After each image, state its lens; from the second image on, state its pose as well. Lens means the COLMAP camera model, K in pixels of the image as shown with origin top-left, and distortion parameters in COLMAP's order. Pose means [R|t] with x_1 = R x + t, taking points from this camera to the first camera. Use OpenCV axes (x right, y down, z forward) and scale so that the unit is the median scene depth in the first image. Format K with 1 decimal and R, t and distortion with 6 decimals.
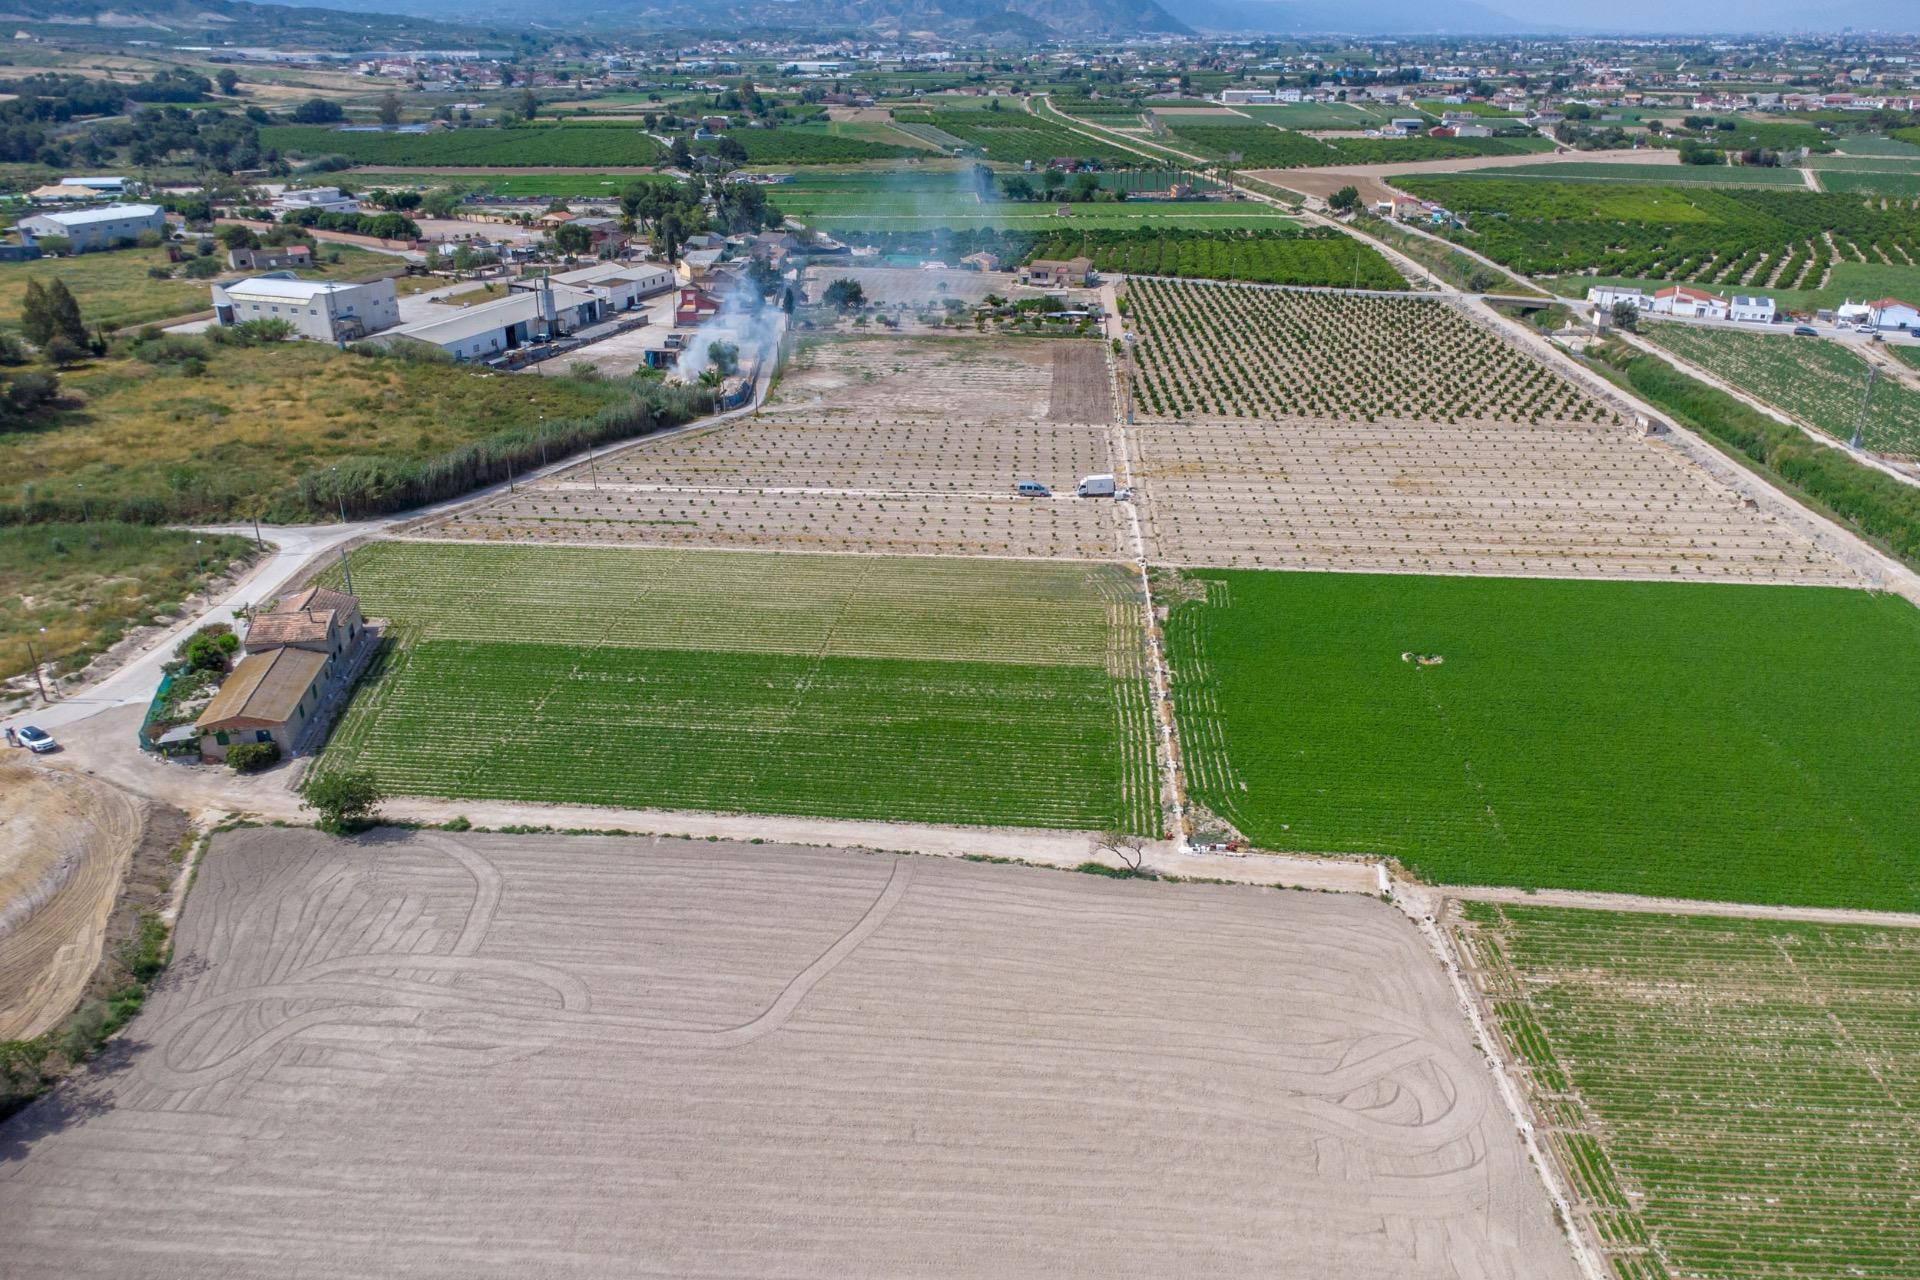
lens RADIAL K [[1380.2, 0, 965.4], [0, 1380.2, 640.3], [0, 0, 1]] dist [0.013297, -0.005275]
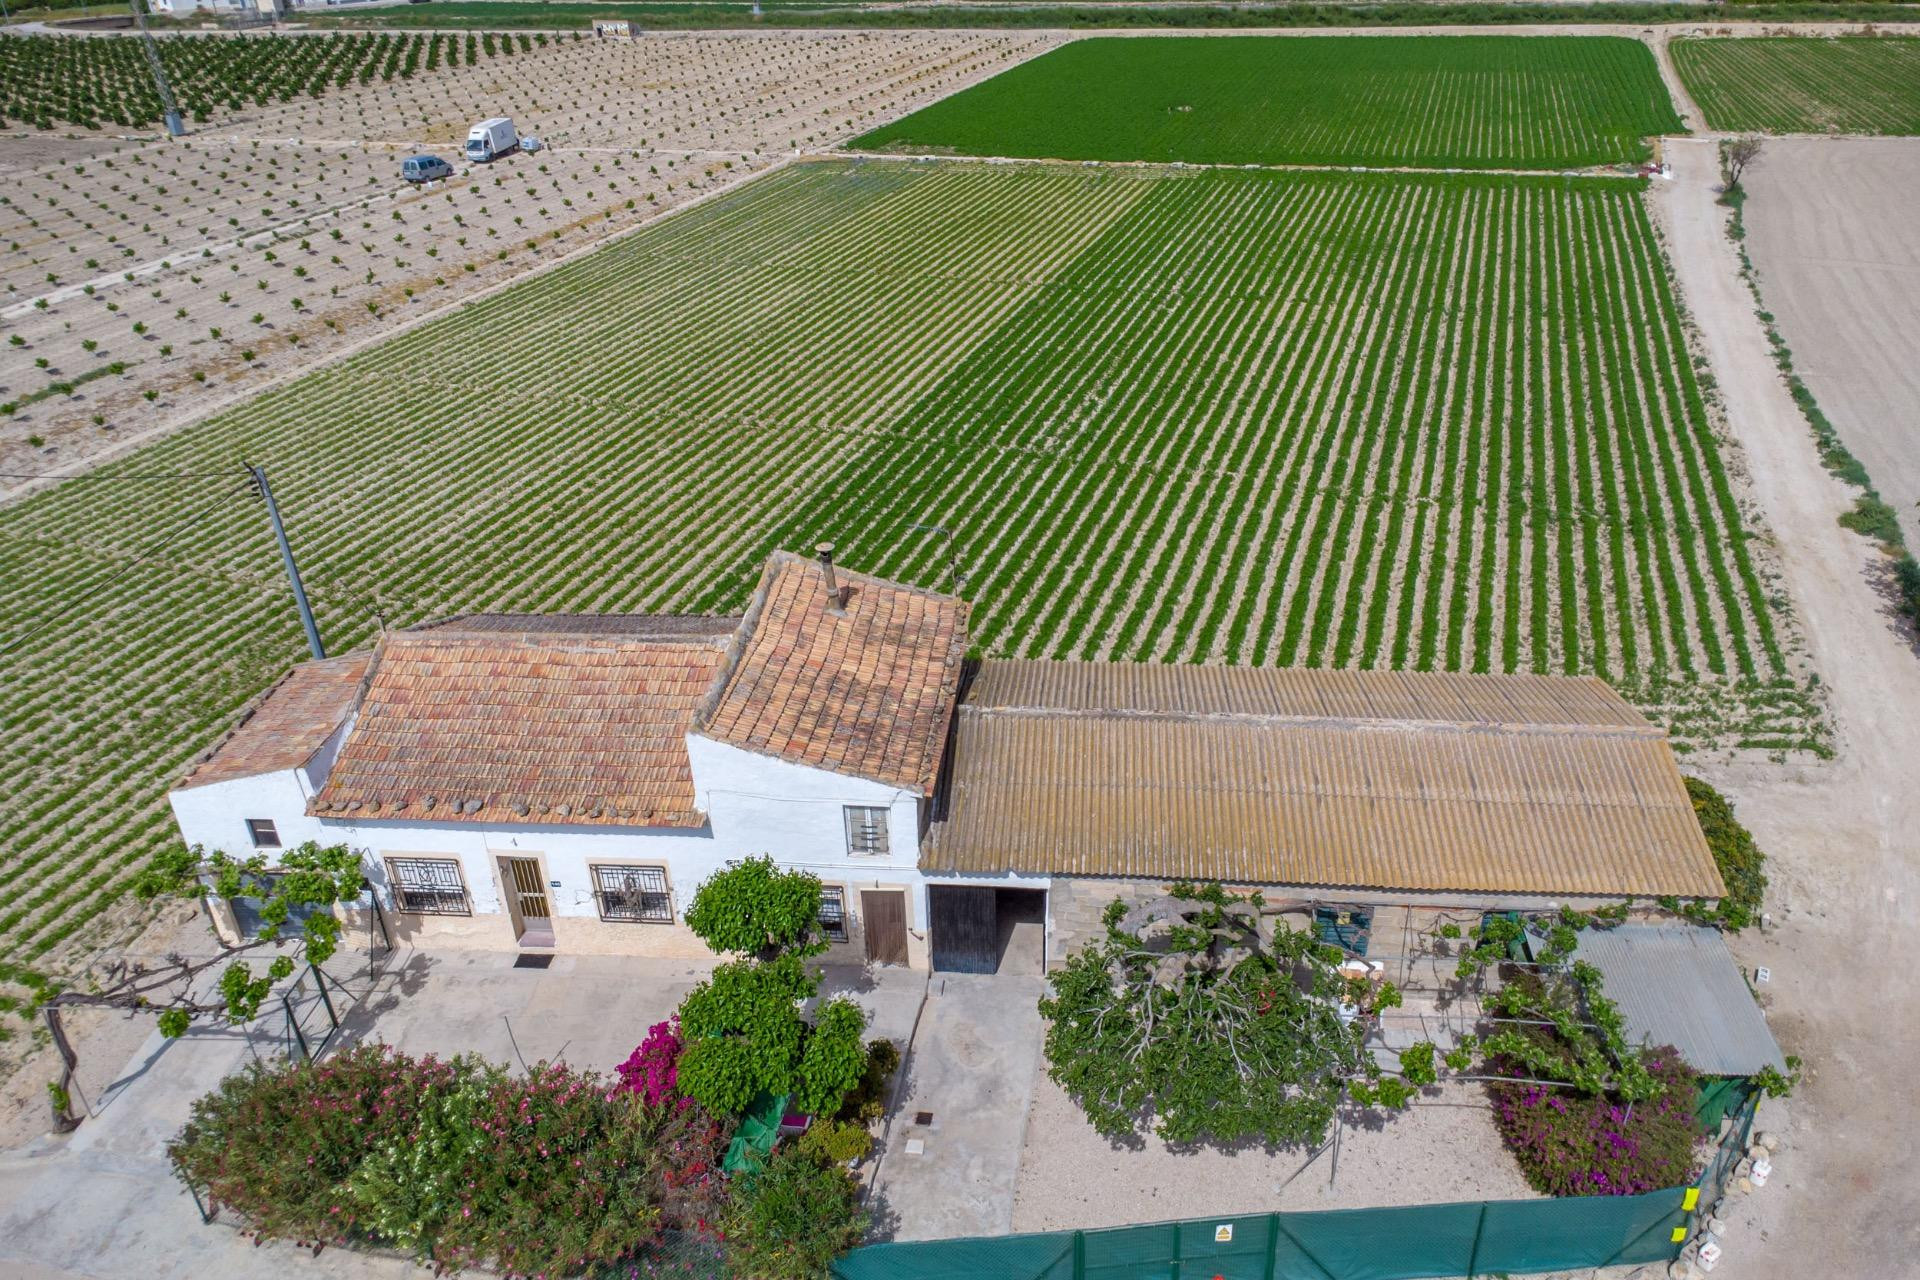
lens RADIAL K [[1380.2, 0, 965.4], [0, 1380.2, 640.3], [0, 0, 1]] dist [0.013297, -0.005275]
pose [[0.240083, -0.479542, 0.844038, -0.506104], [0.421351, 0.834773, 0.354426, -0.061144], [-0.874542, 0.270545, 0.402470, 0.687240]]
